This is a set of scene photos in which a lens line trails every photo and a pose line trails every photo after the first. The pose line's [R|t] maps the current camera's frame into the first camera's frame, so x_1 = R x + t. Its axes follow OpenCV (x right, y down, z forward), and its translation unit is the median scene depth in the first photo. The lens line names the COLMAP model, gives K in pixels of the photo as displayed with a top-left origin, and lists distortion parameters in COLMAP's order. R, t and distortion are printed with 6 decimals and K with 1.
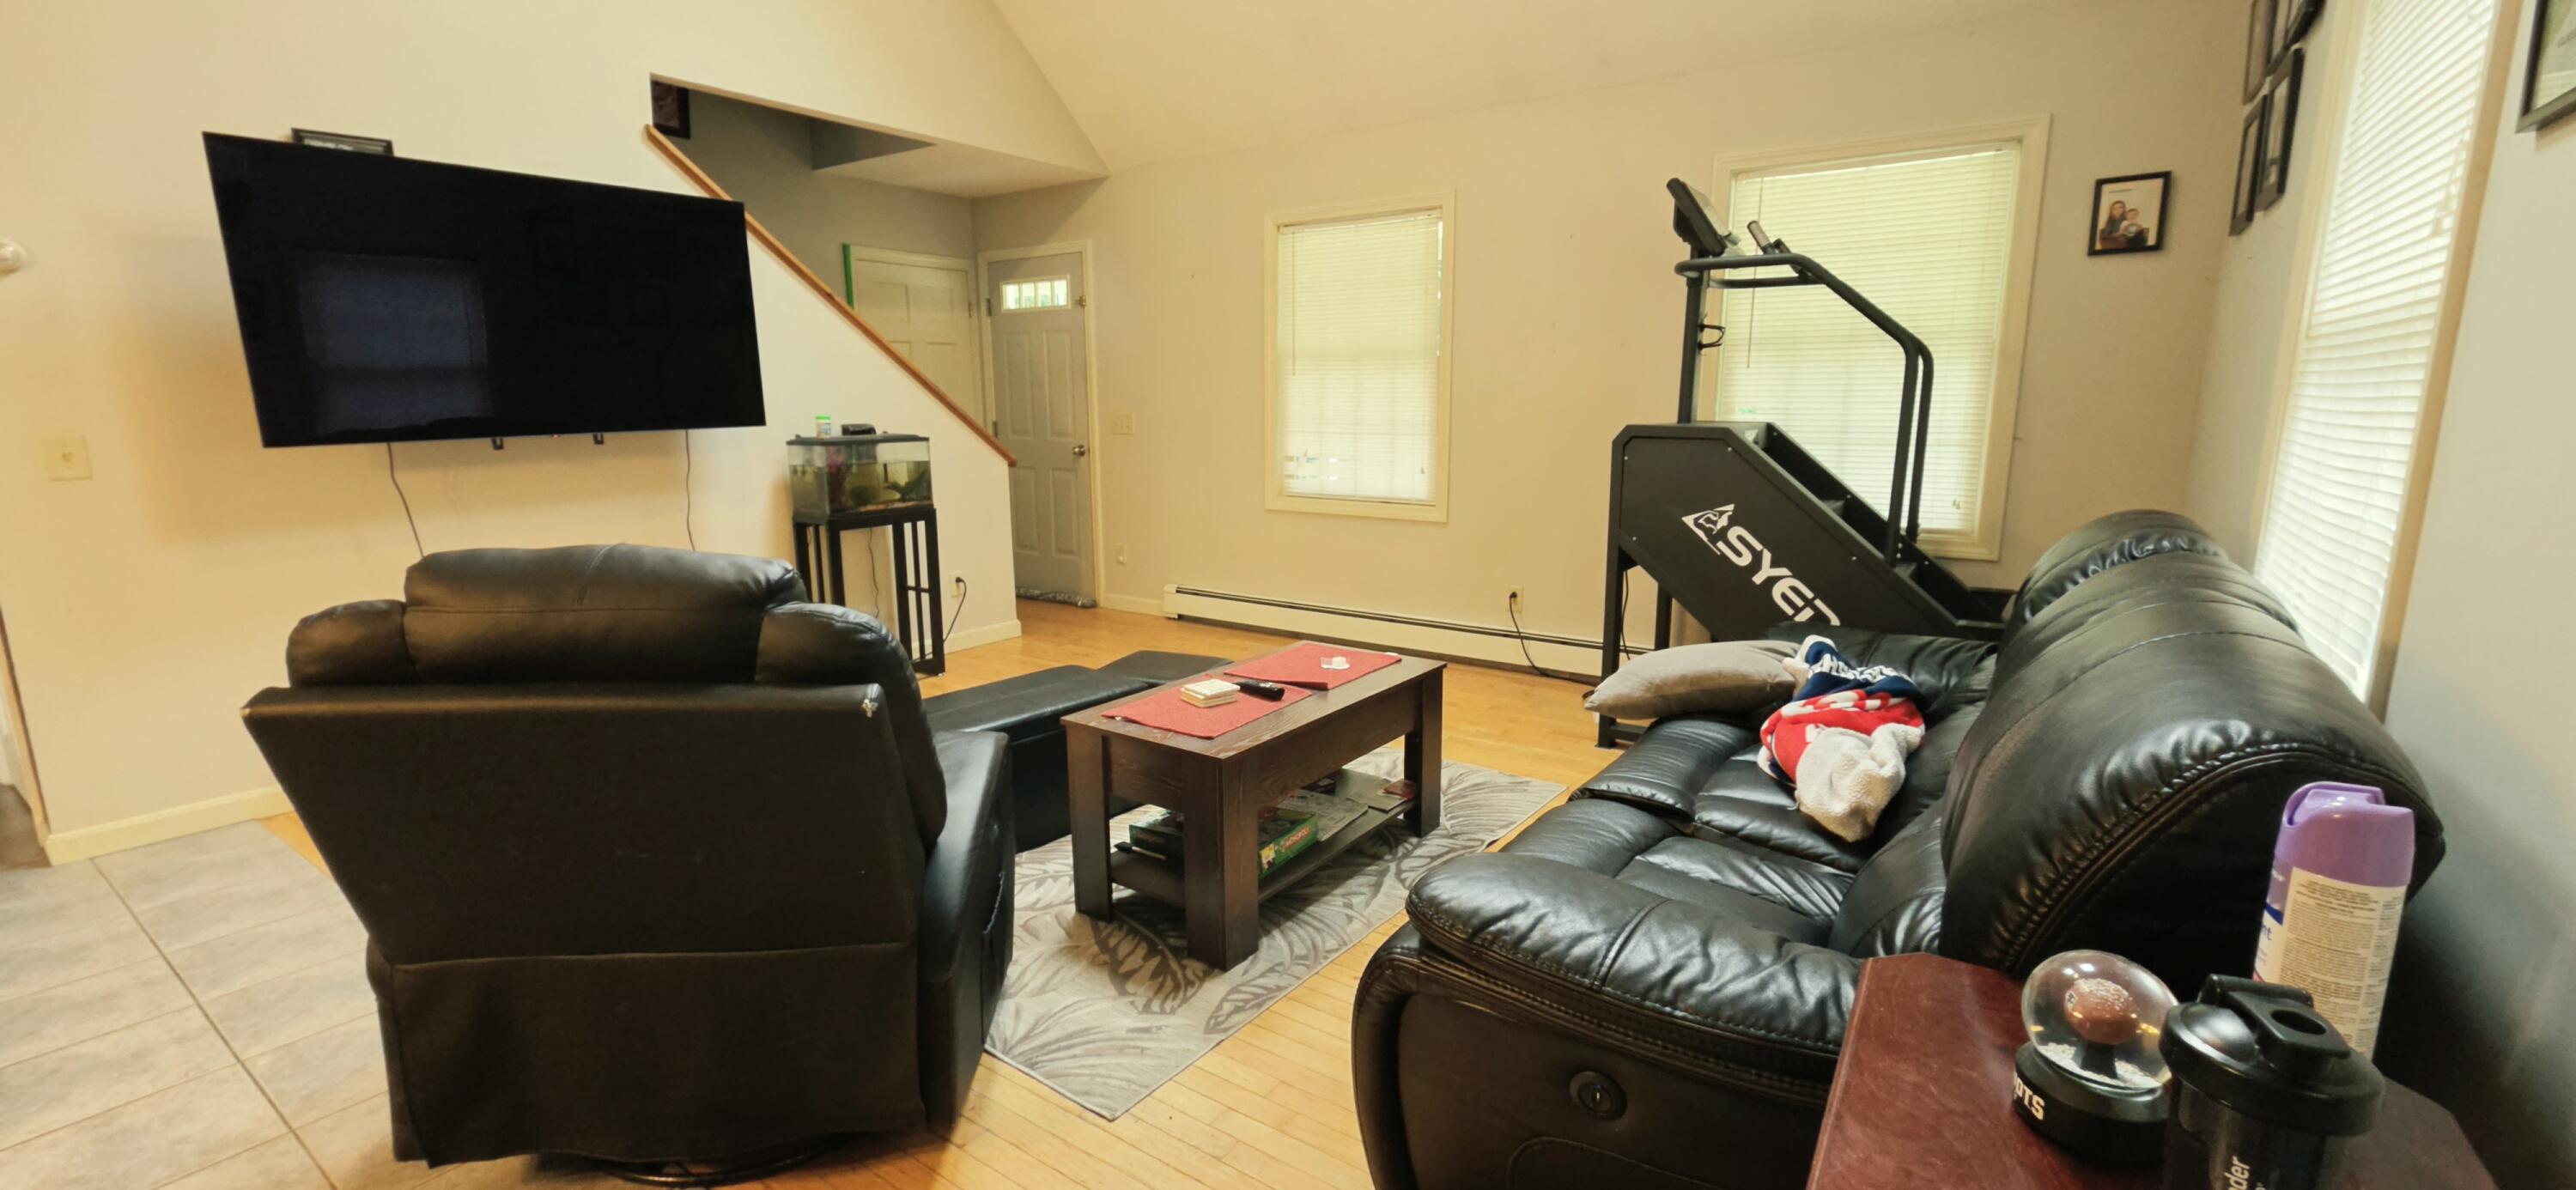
lens RADIAL K [[1052.1, 0, 1285.7], [0, 1052.1, 592.7], [0, 0, 1]] dist [0.003393, -0.002183]
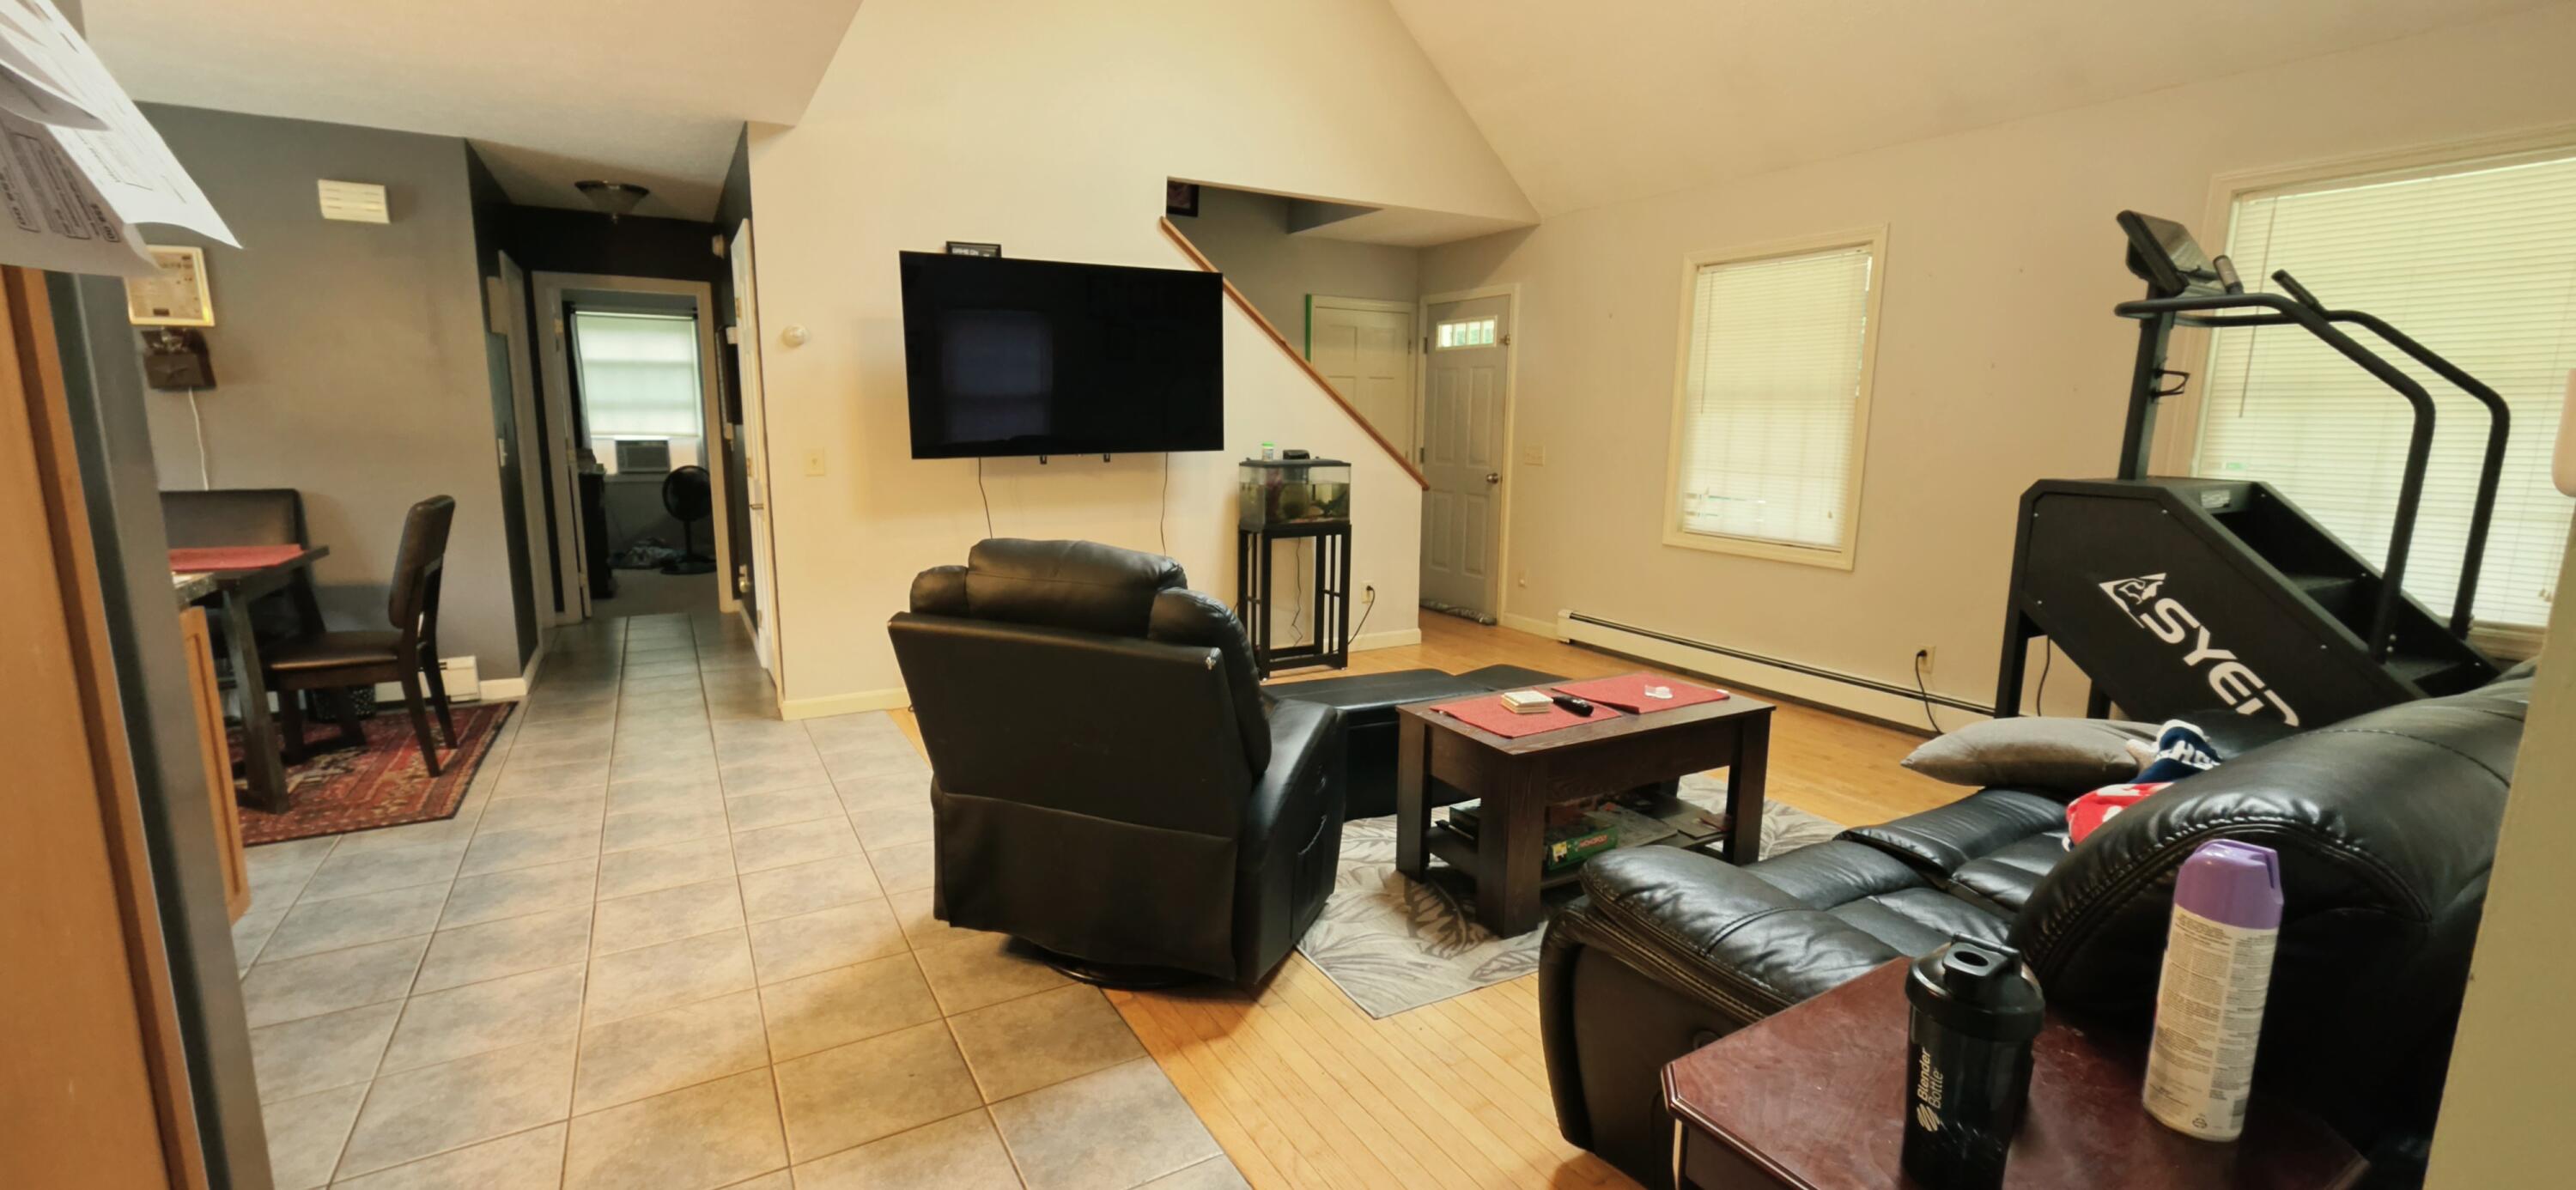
lens RADIAL K [[1052.1, 0, 1286.5], [0, 1052.1, 594.1], [0, 0, 1]] dist [0.003393, -0.002183]
pose [[0.909532, 0.084942, -0.406861, 0.119928], [-0.092142, 0.995744, 0.001905, 0.000516], [0.405291, 0.035756, 0.913488, -0.124316]]
